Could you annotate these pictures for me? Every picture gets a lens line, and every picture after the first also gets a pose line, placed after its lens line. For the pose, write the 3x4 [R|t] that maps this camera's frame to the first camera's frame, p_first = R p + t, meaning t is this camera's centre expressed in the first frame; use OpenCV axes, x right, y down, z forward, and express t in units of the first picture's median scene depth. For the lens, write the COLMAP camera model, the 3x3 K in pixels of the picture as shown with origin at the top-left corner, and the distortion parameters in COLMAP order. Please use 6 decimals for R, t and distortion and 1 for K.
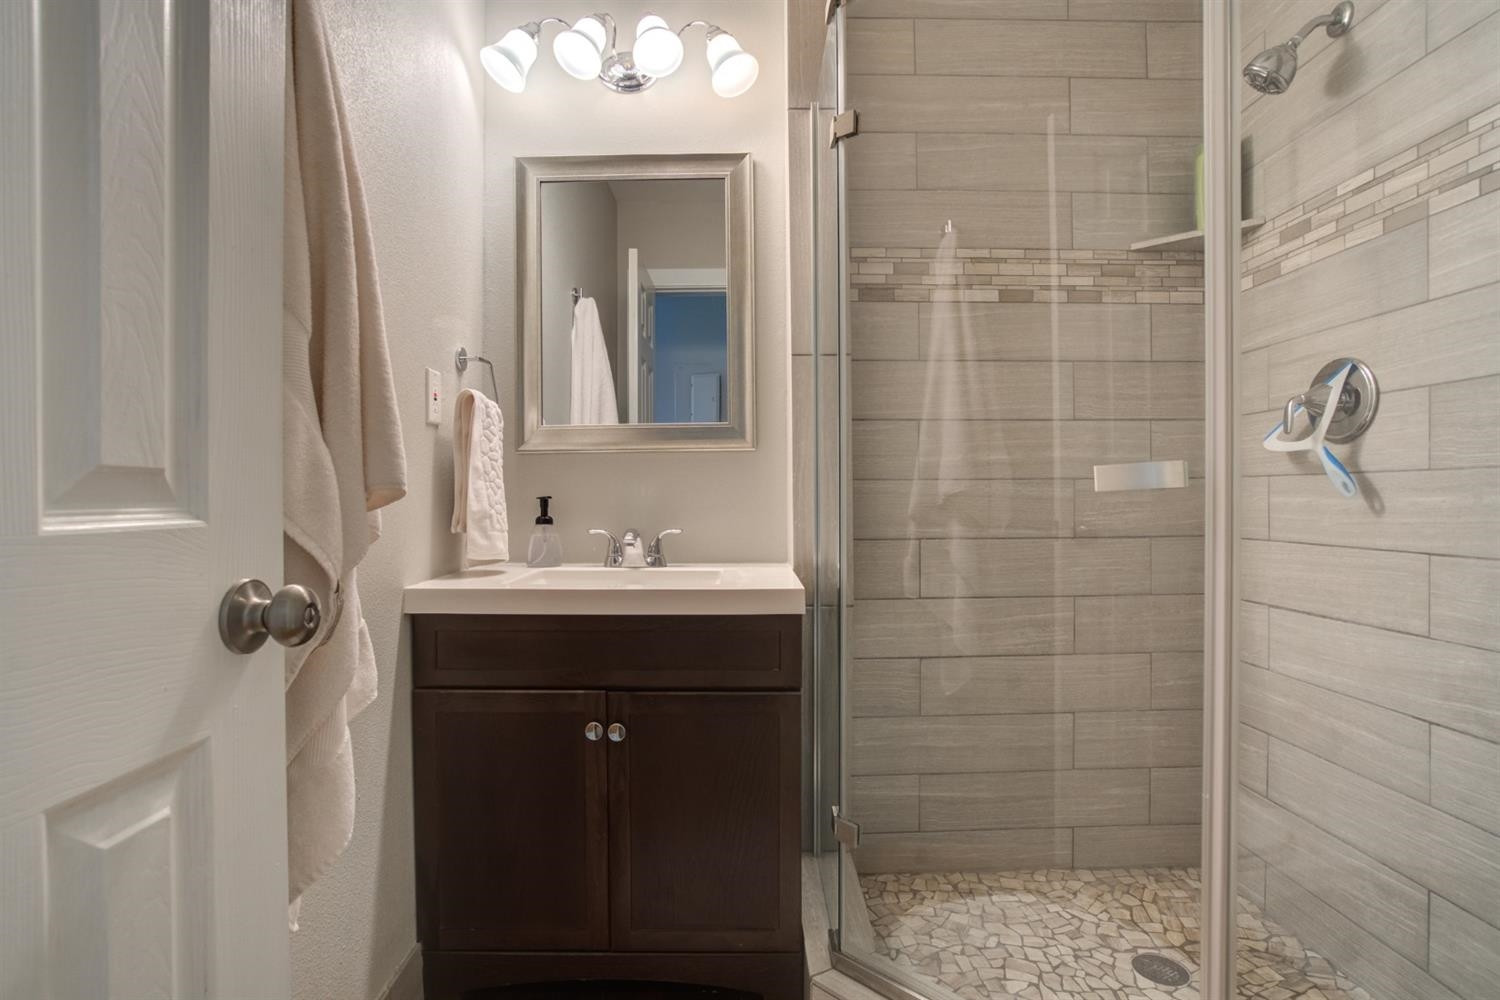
lens RADIAL K [[889.2, 0, 716.3], [0, 889.2, 492.1], [0, 0, 1]] dist [-0.042904, 0.035899]
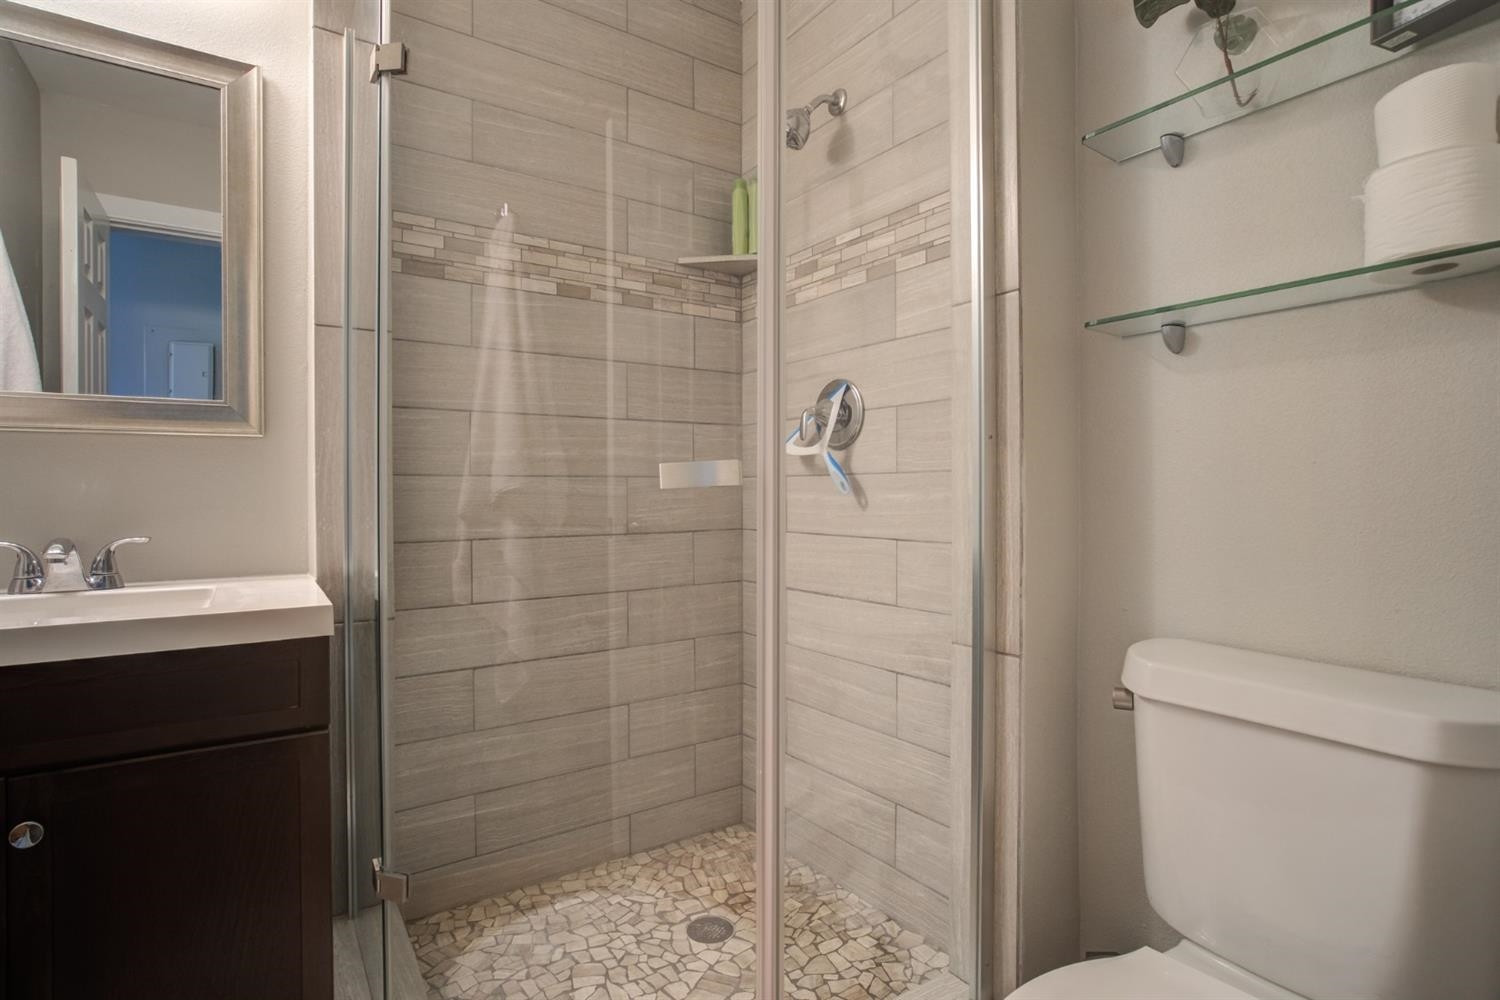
lens RADIAL K [[742.2, 0, 750.6], [0, 742.2, 495.6], [0, 0, 1]] dist [-0.056953, 0.030416]
pose [[0.808434, -0.001192, 0.588586, 0.013800], [-0.003227, 0.999974, 0.006458, 0.000933], [-0.588578, -0.007120, 0.808409, 0.218882]]
